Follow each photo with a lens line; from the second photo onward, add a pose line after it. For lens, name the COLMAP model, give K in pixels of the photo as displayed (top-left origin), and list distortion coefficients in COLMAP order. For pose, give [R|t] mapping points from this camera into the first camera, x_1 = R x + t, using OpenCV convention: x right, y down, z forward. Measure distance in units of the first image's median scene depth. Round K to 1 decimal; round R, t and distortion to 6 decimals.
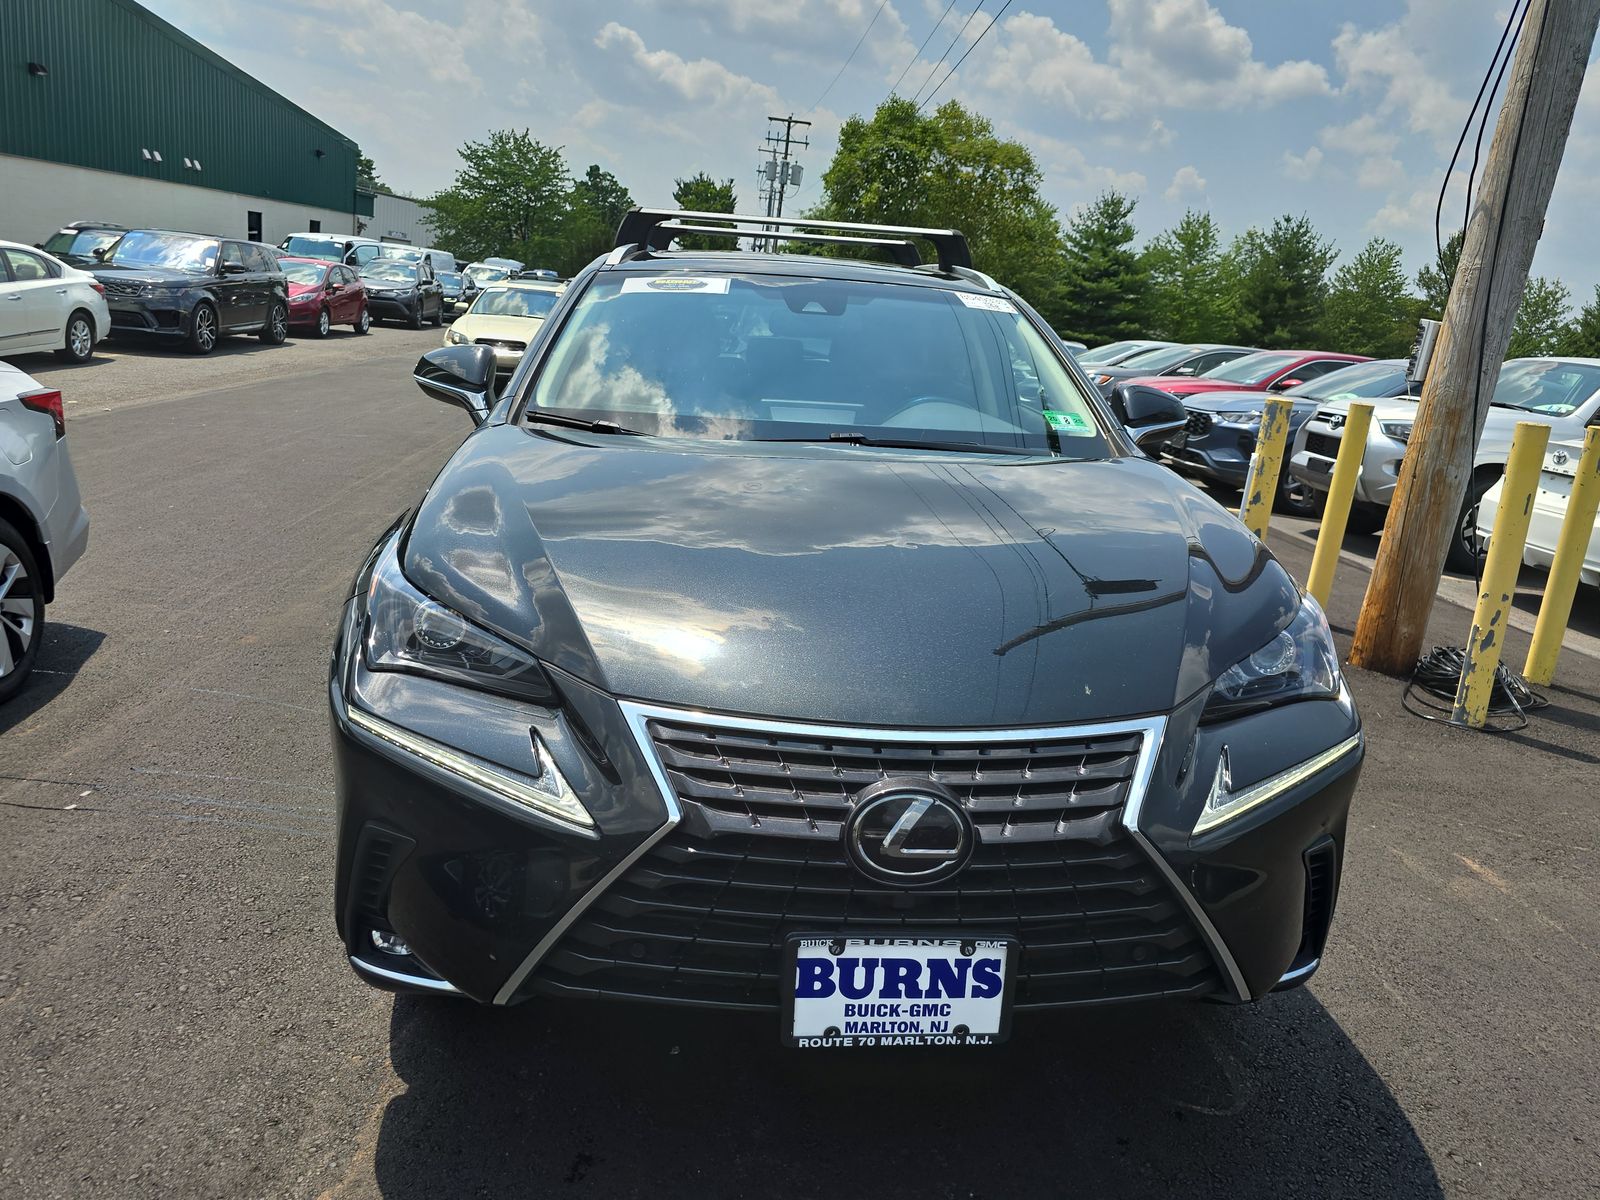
lens RADIAL K [[1113.1, 0, 816.3], [0, 1113.1, 613.3], [0, 0, 1]] dist [0.033600, -0.029897]
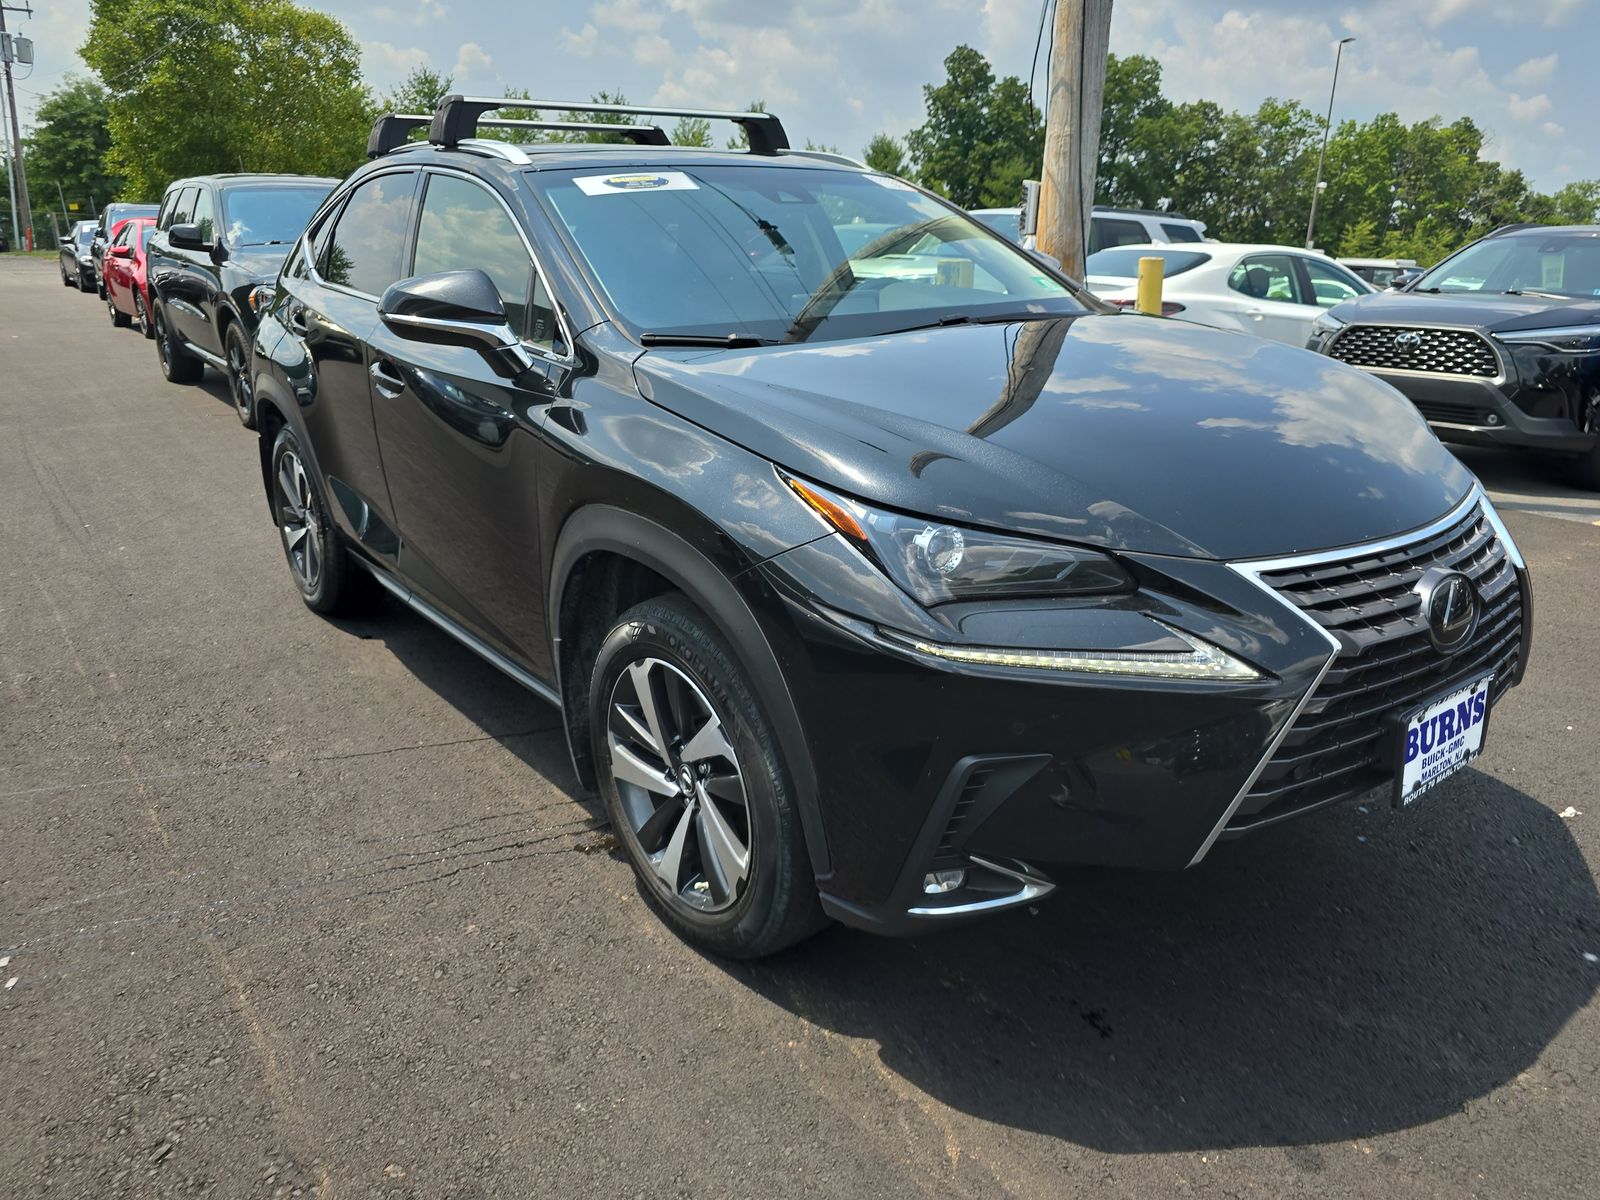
lens RADIAL K [[1113.1, 0, 804.2], [0, 1113.1, 584.7], [0, 0, 1]] dist [0.033600, -0.029897]
pose [[0.840253, -0.234340, 0.488937, -0.115613], [0.198972, 0.972130, 0.123987, -0.012983], [-0.504366, -0.006895, 0.863463, 0.029796]]
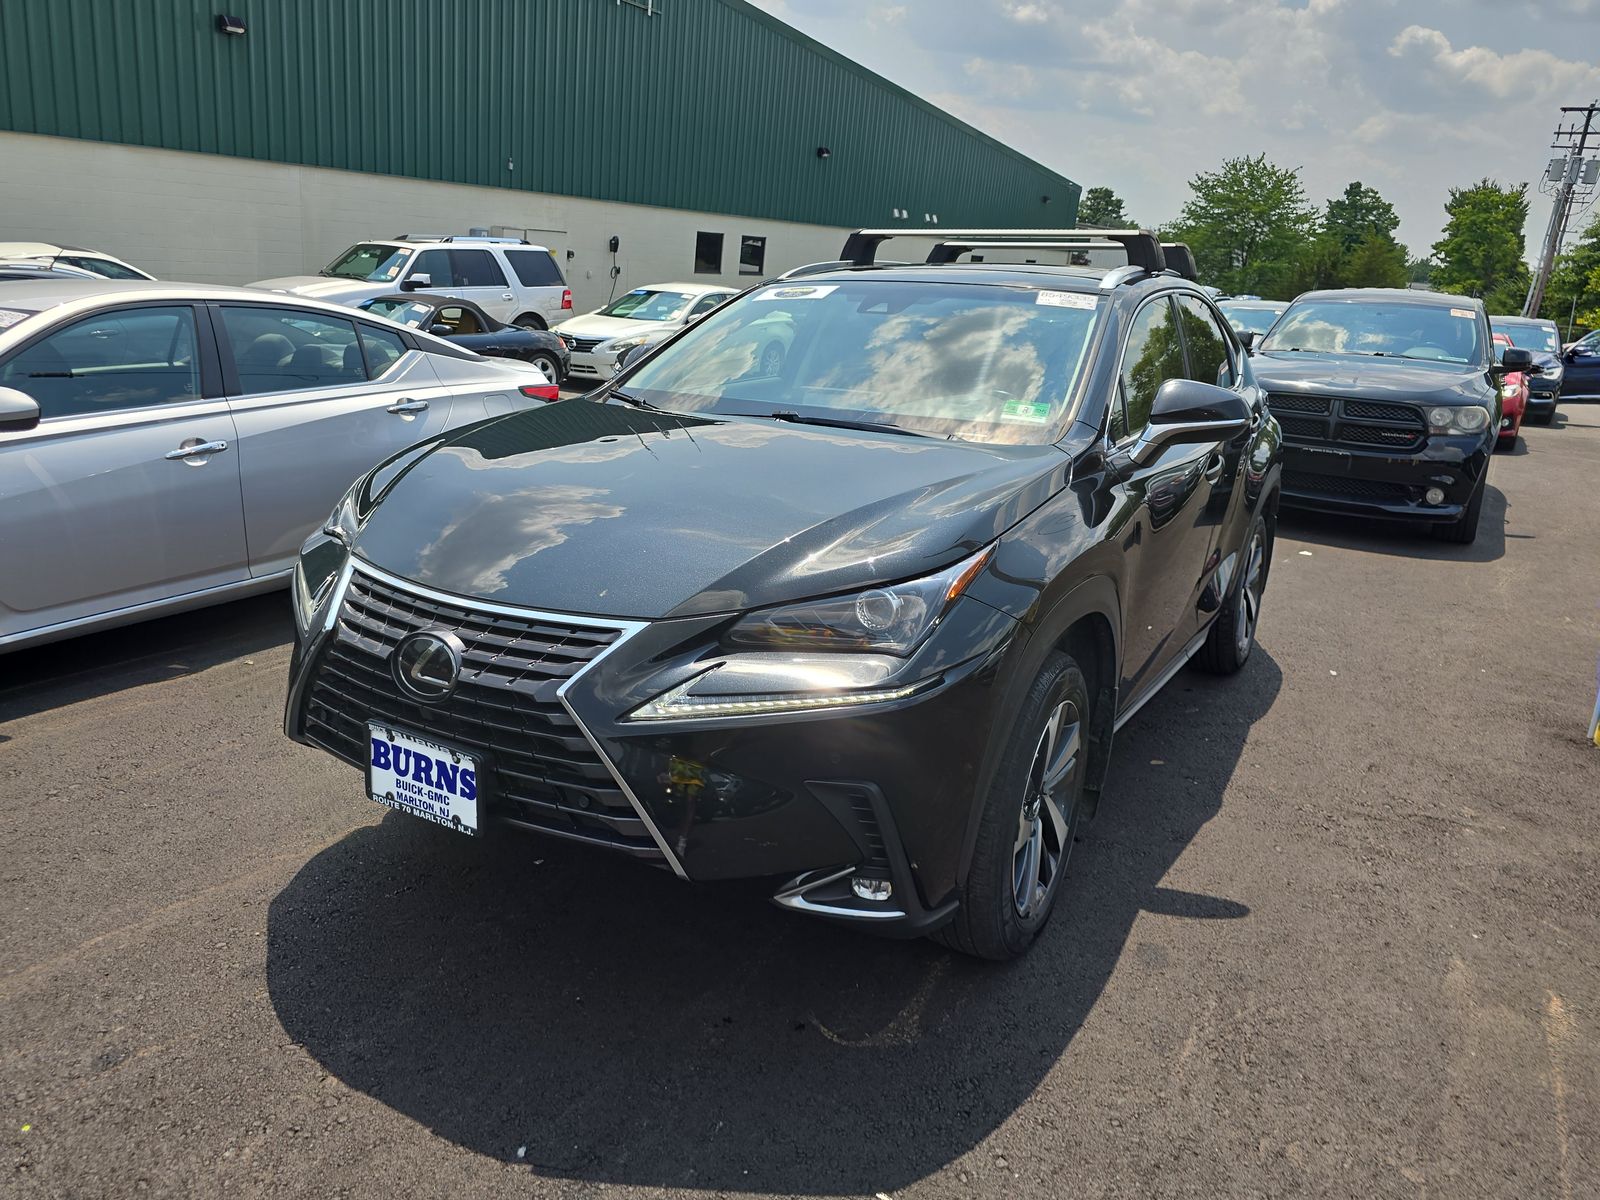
lens RADIAL K [[1113.1, 0, 798.6], [0, 1113.1, 599.8], [0, 0, 1]] dist [0.033600, -0.029897]
pose [[0.805185, 0.122768, -0.580177, 0.131563], [-0.144161, 0.989510, 0.009314, 0.003659], [0.575234, 0.076140, 0.814437, 0.011542]]
